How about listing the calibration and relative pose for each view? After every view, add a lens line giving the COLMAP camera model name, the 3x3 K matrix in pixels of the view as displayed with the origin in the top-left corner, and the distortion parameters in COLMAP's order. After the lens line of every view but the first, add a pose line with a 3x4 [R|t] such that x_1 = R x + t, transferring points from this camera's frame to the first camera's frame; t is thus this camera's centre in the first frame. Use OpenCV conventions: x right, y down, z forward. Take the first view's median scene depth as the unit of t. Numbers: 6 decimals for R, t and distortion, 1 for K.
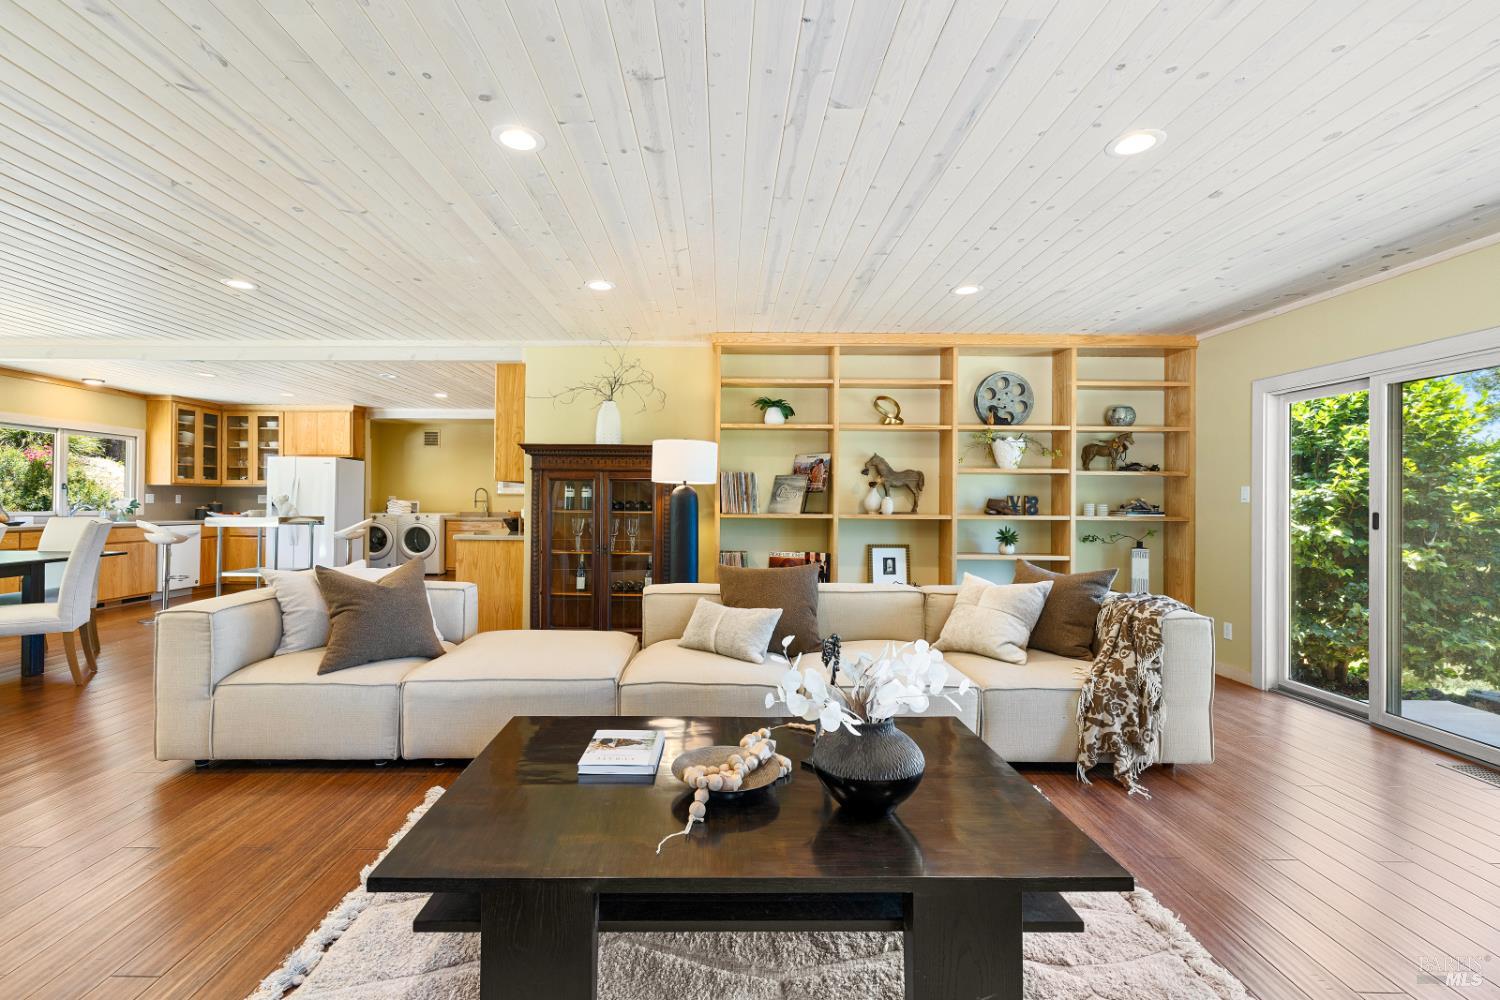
lens RADIAL K [[671.4, 0, 734.1], [0, 671.4, 496.6], [0, 0, 1]] dist [-0.003843, 0.000844]
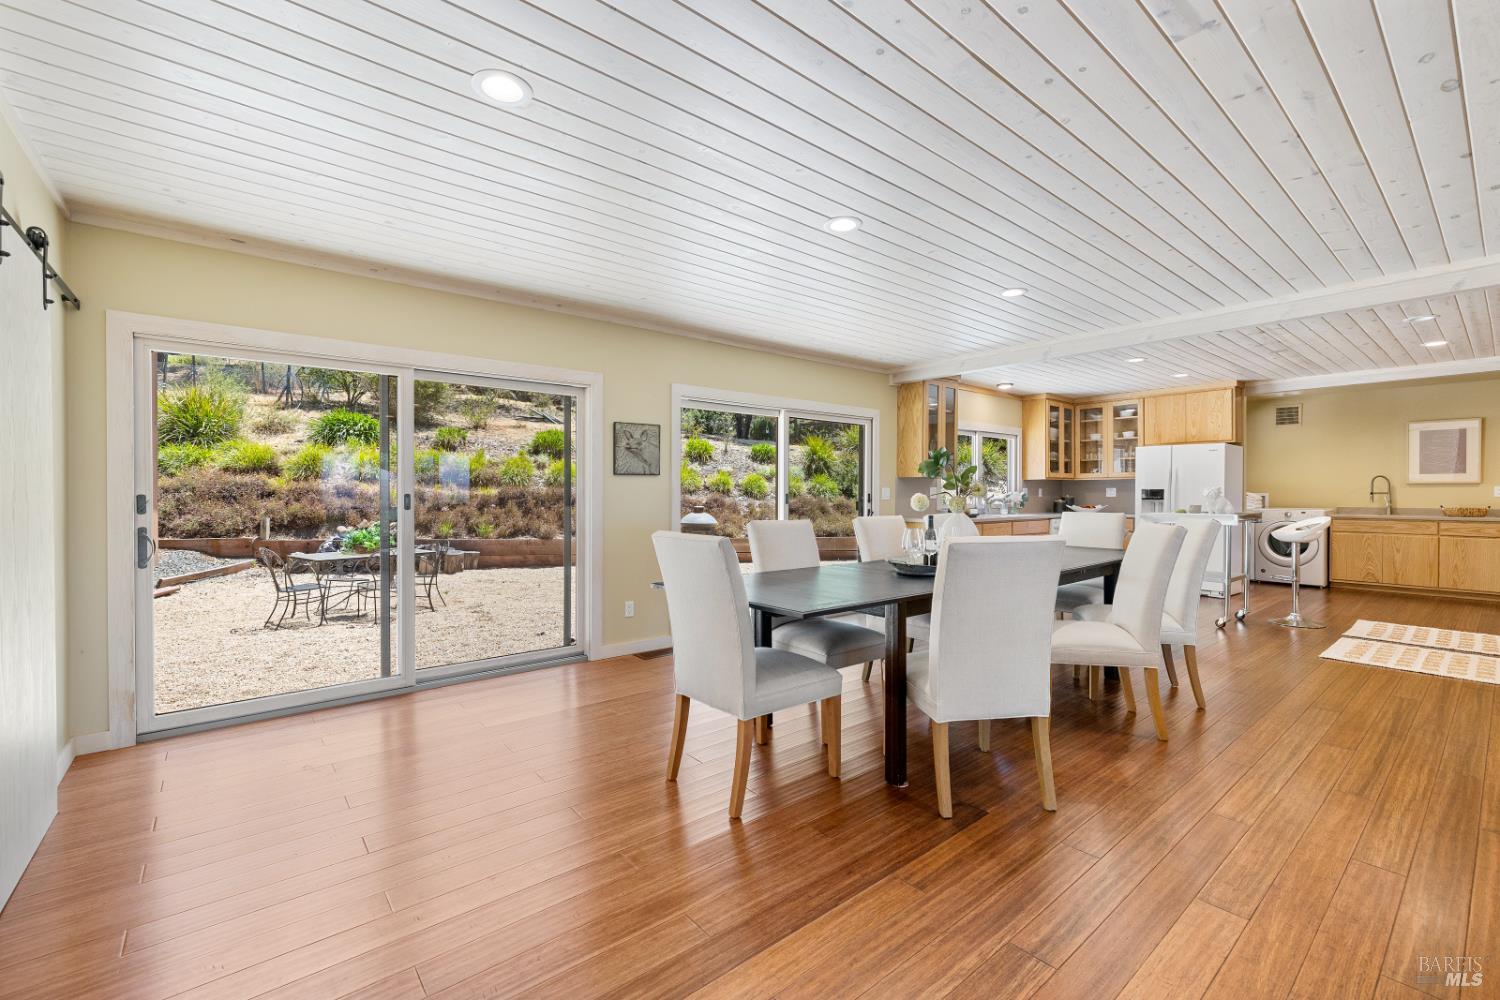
lens RADIAL K [[639.2, 0, 742.2], [0, 639.2, 498.0], [0, 0, 1]] dist [0.005375, -0.000239]
pose [[0.628797, 0.000691, -0.777569, -0.405322], [0.010939, 0.999893, 0.009734, -0.003595], [0.777492, -0.014627, 0.628722, 0.009321]]
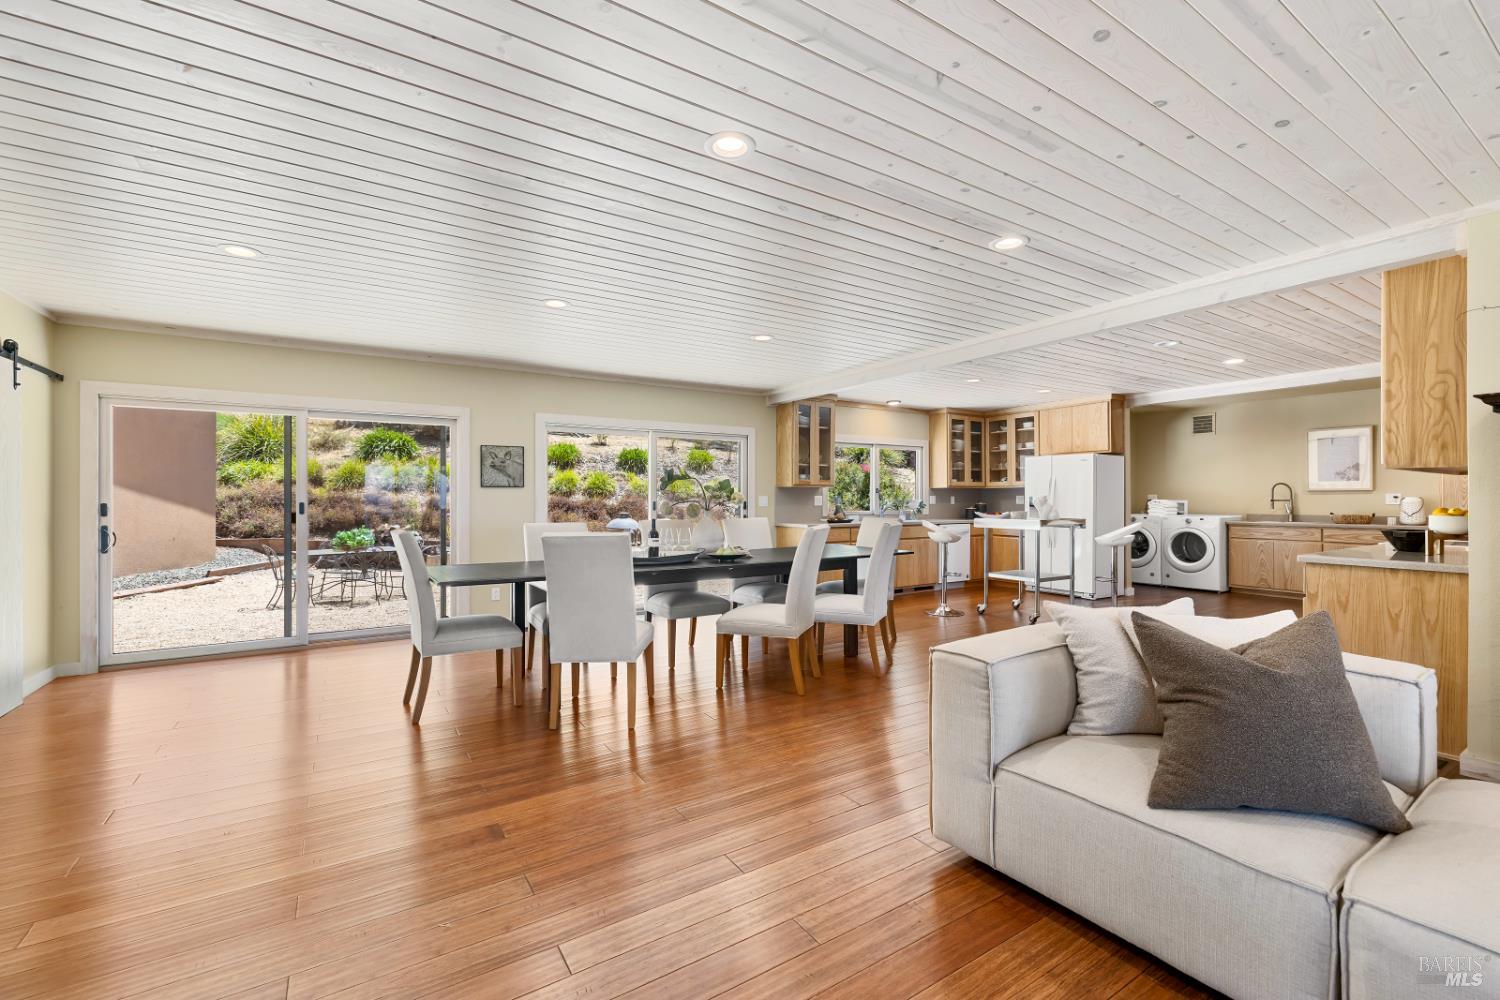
lens RADIAL K [[639.2, 0, 740.1], [0, 639.2, 496.7], [0, 0, 1]] dist [0.005375, -0.000239]
pose [[0.528024, -0.010066, -0.849170, -0.130438], [0.012242, 0.999916, -0.004240, -0.002333], [0.849141, -0.008157, 0.528103, 0.159212]]
